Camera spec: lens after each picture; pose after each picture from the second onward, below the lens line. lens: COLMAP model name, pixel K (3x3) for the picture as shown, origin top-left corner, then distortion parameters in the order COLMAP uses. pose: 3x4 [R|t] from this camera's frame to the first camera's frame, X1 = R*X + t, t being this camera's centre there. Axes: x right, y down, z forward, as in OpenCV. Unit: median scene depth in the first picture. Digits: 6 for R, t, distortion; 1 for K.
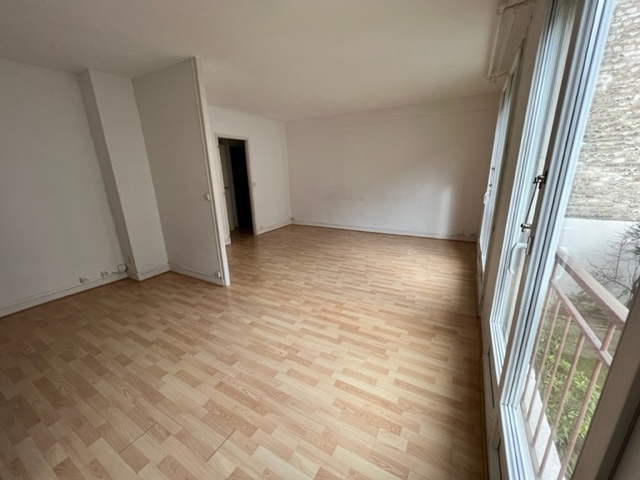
lens RADIAL K [[255.6, 0, 320.0], [0, 255.6, 240.5], [0, 0, 1]] dist [-0.001319, 0.000138]
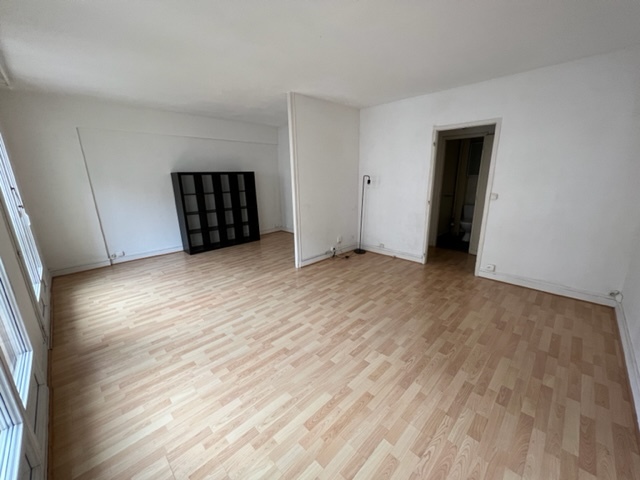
lens RADIAL K [[255.6, 0, 321.3], [0, 255.6, 241.6], [0, 0, 1]] dist [-0.001319, 0.000138]
pose [[-0.256646, 0.275976, -0.926267, 0.818978], [-0.238712, 0.910576, 0.337442, -0.435183], [0.936562, 0.307715, -0.167817, 1.435244]]
